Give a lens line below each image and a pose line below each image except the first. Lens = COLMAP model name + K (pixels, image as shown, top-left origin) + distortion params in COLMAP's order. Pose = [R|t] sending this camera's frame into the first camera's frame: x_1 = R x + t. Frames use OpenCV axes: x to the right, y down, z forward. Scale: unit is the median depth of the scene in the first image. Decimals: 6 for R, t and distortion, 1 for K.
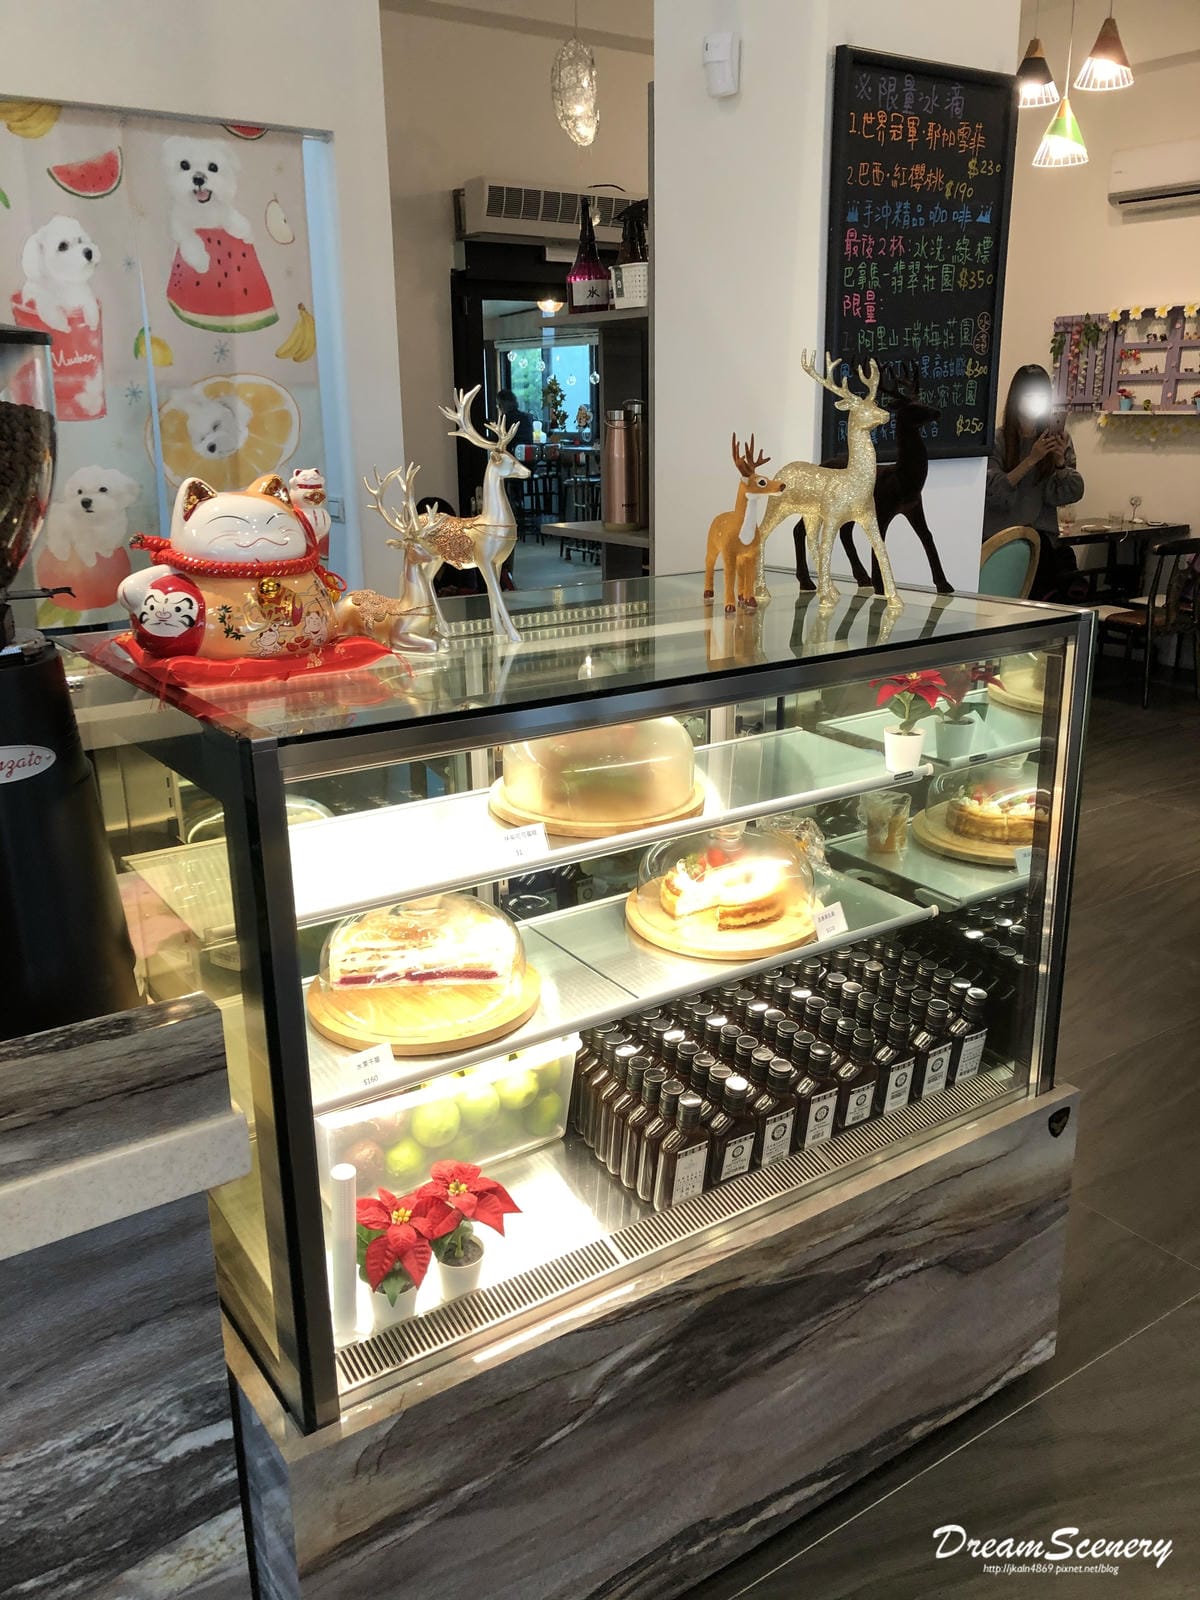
lens RADIAL K [[1291.7, 0, 633.7], [0, 1291.7, 785.6], [0, 0, 1]] dist [0.025414, -0.011221]
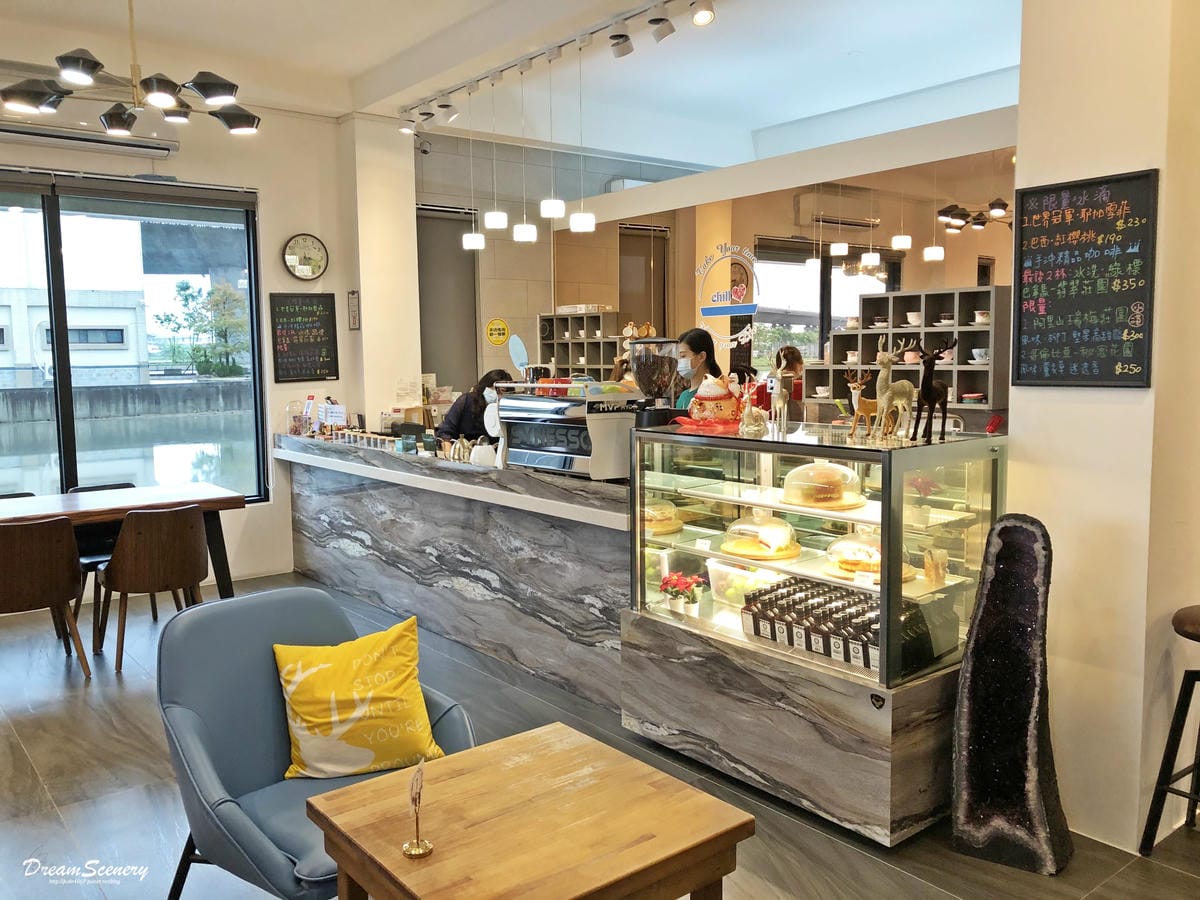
lens RADIAL K [[968.8, 0, 577.8], [0, 968.8, 444.6], [0, 0, 1]] dist [0.025414, -0.011221]
pose [[0.057154, 0.103785, -0.992956, 1.535548], [-0.276504, 0.957322, 0.084145, -0.105117], [0.959312, 0.269747, 0.083411, 0.278459]]
